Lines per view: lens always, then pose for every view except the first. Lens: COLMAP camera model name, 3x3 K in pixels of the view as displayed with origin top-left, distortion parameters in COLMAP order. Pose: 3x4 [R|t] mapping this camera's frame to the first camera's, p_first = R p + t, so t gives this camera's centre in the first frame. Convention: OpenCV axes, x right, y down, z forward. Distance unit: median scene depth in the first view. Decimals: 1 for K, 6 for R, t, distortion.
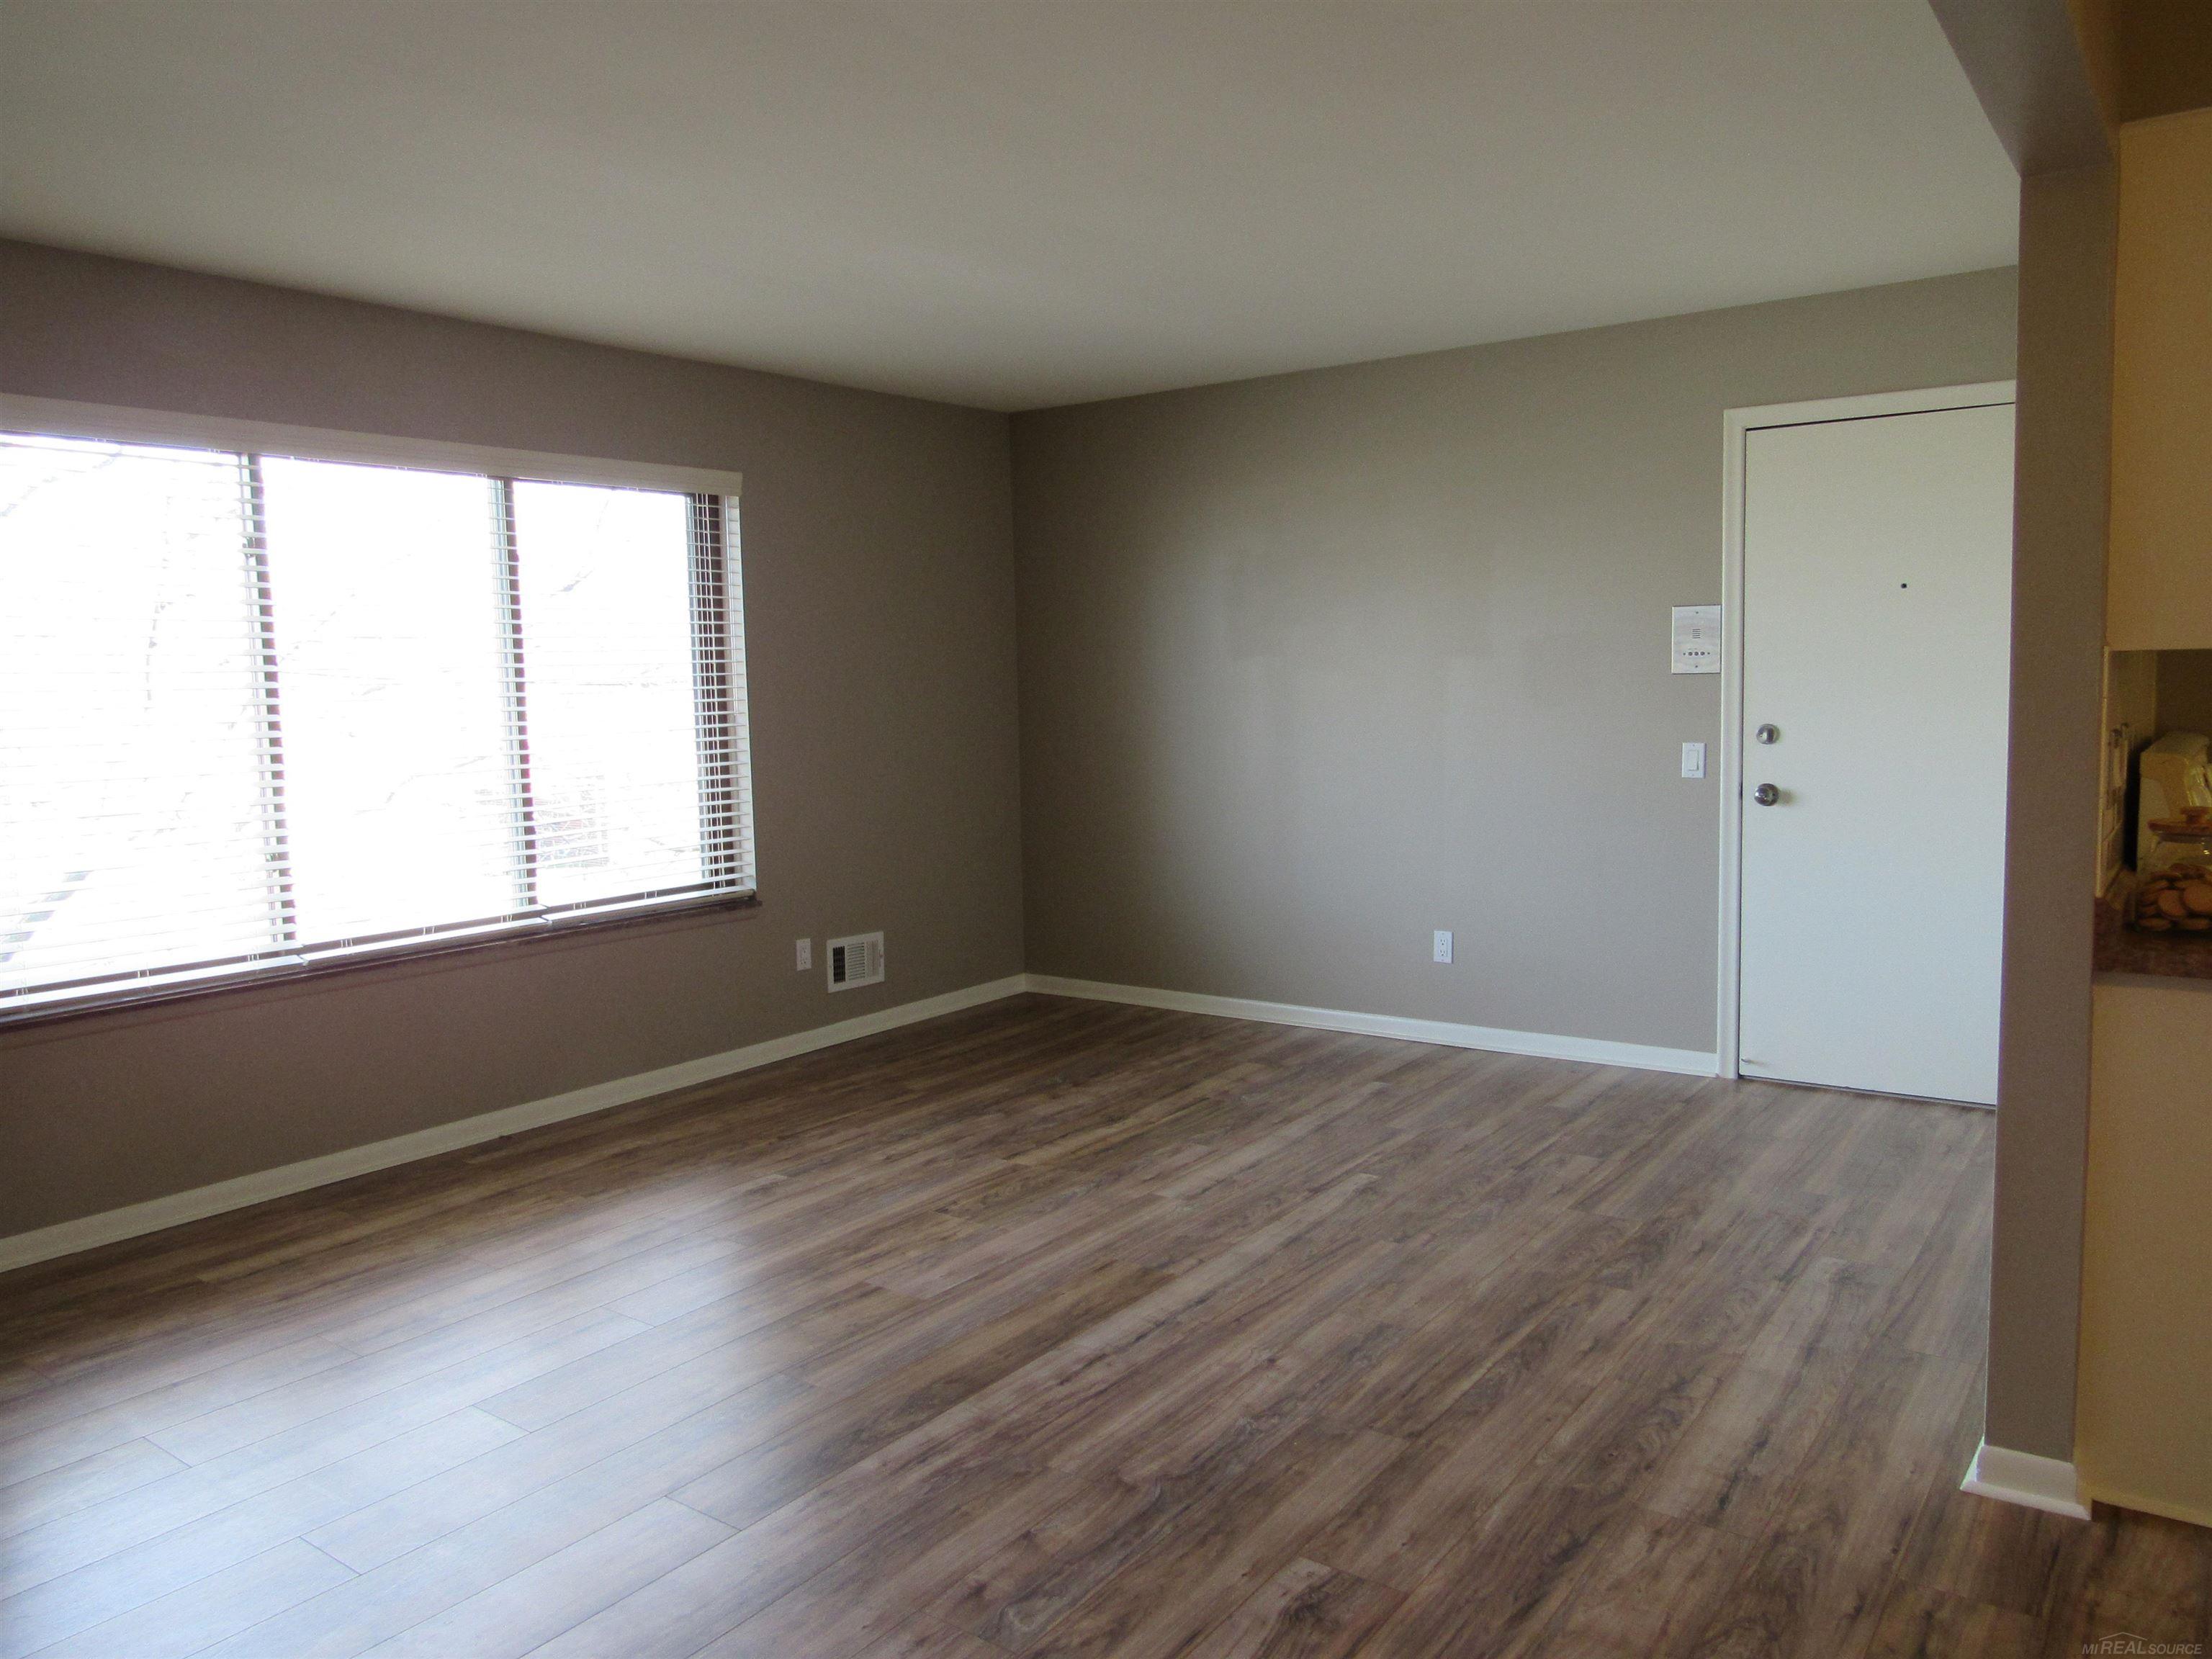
lens RADIAL K [[1559.2, 0, 1114.8], [0, 1559.2, 840.8], [0, 0, 1]] dist [-0.029284, 0.011329]
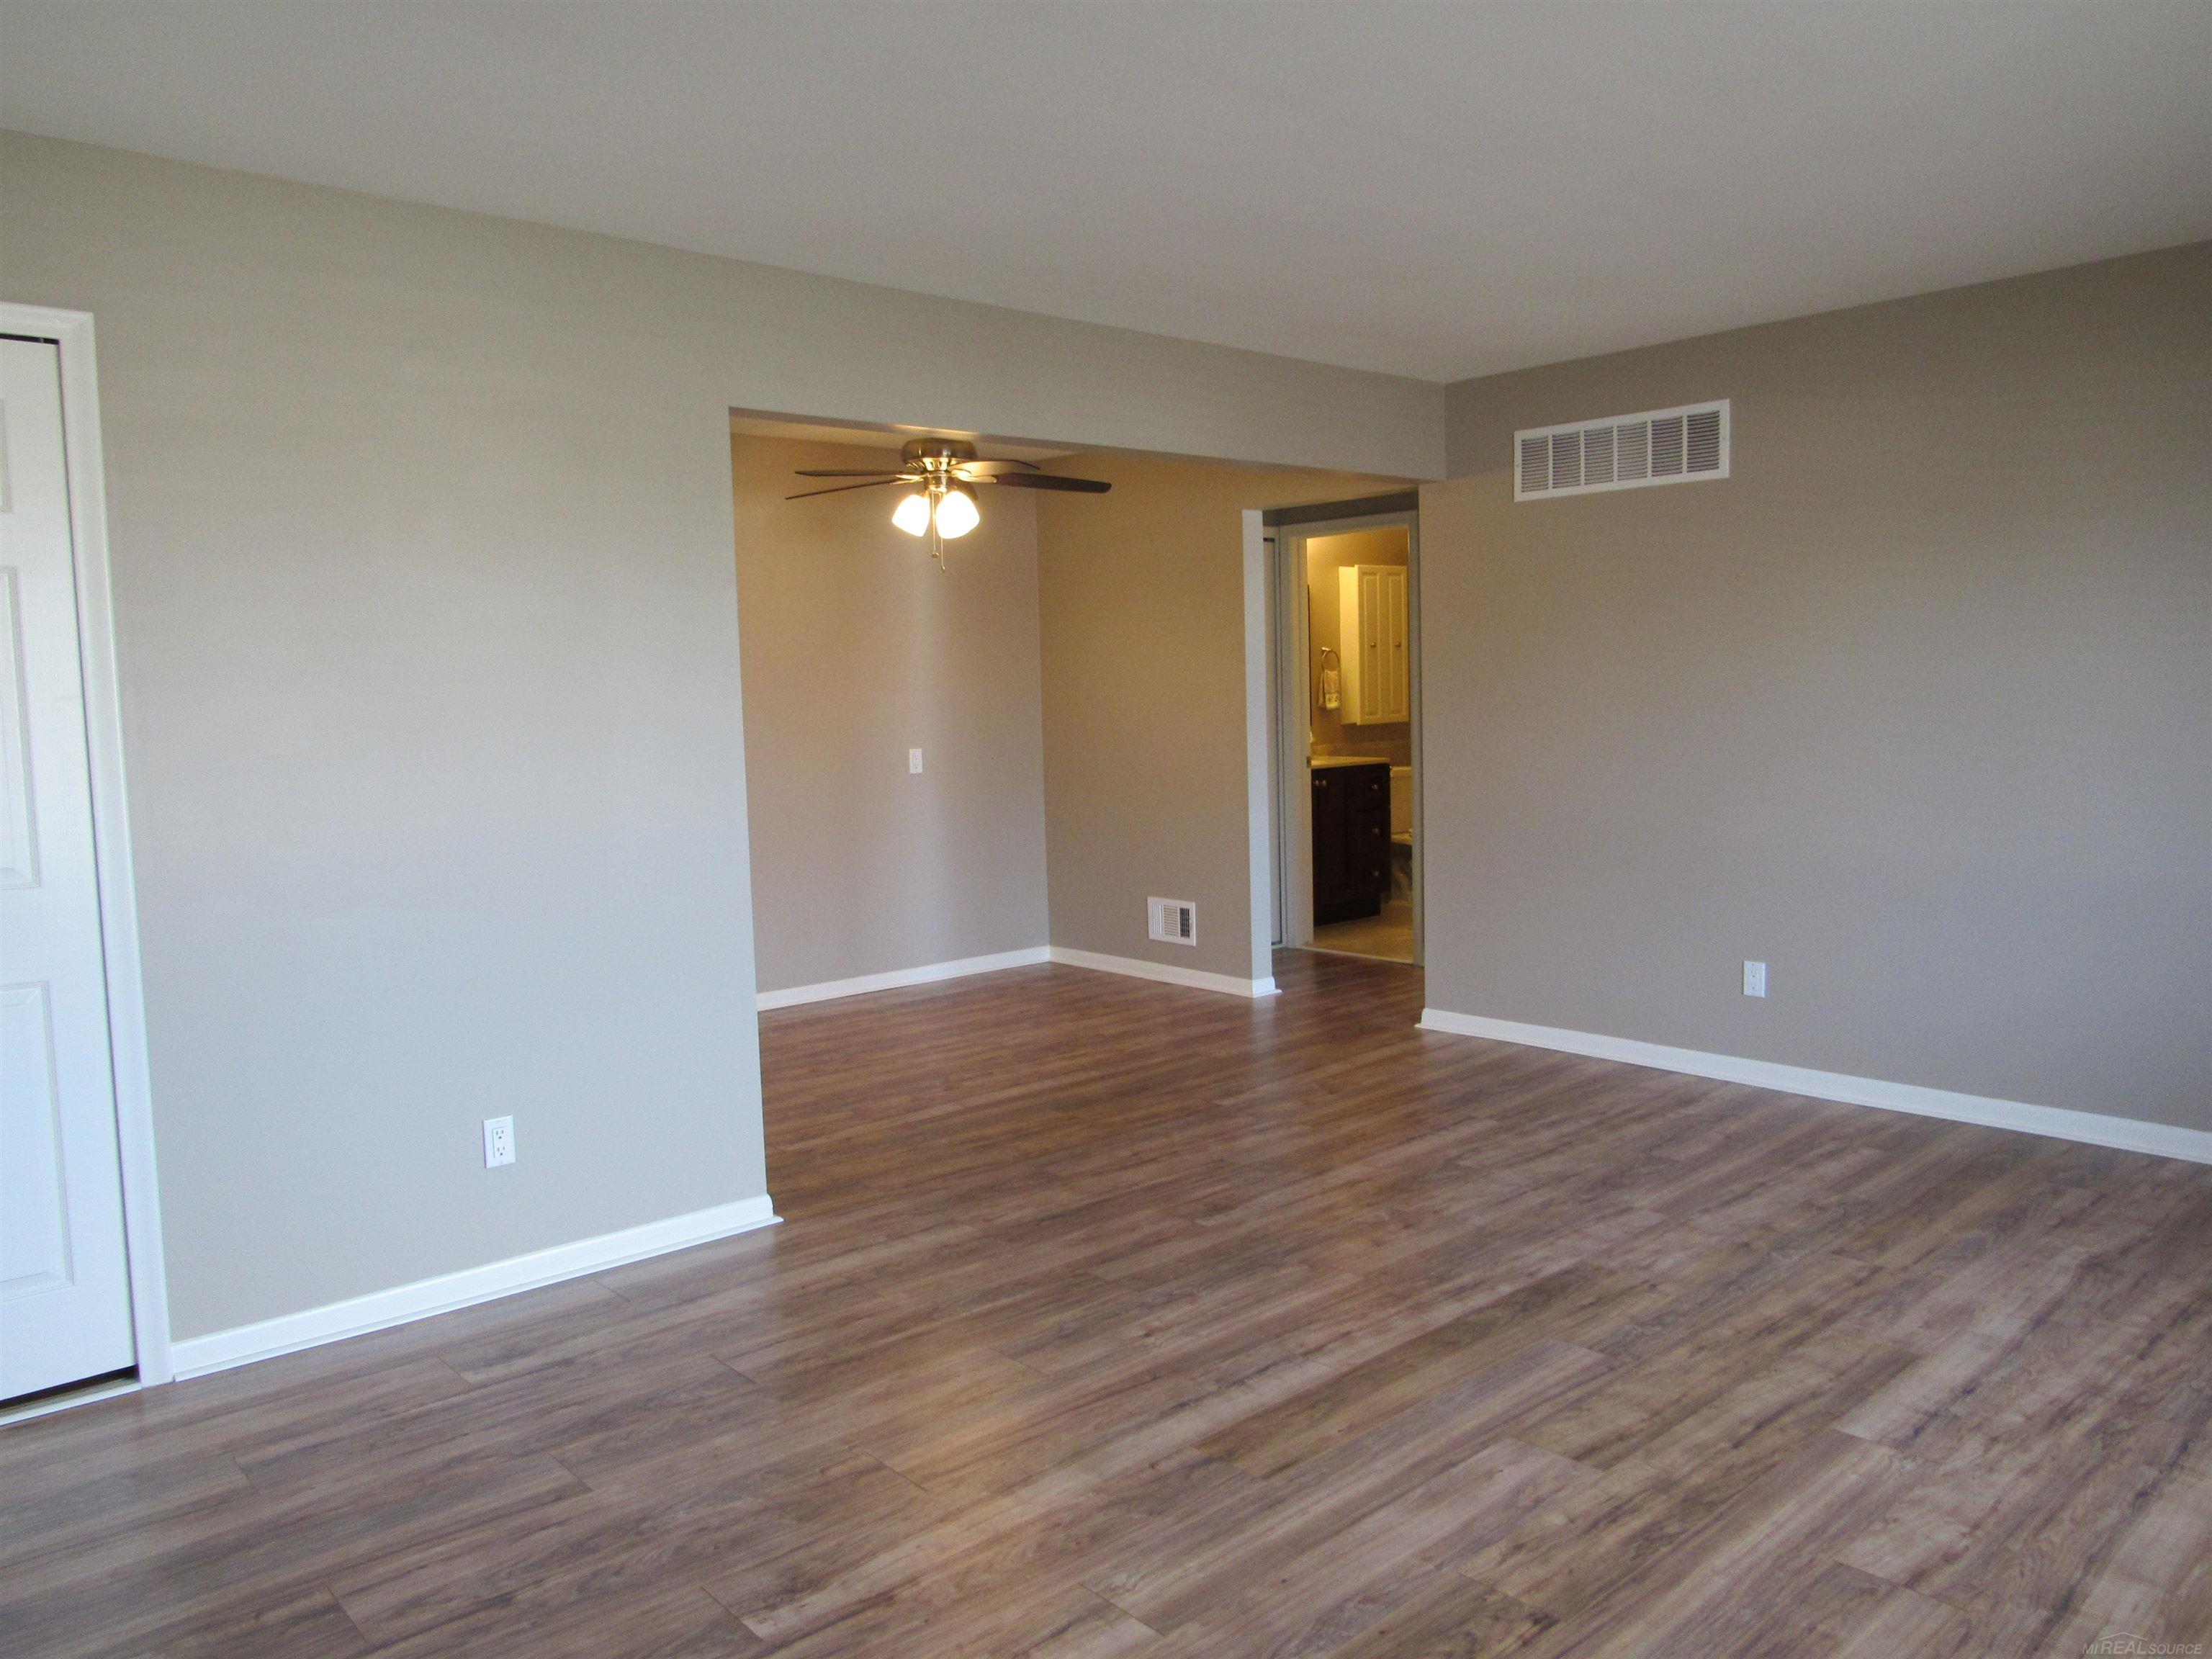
lens RADIAL K [[1559.2, 0, 1105.4], [0, 1559.2, 827.0], [0, 0, 1]] dist [-0.029284, 0.011329]
pose [[-0.975411, 0.030884, 0.218218, -0.110275], [0.072514, 0.979977, 0.185437, -0.200417], [-0.208122, 0.196701, -0.958120, 1.905421]]
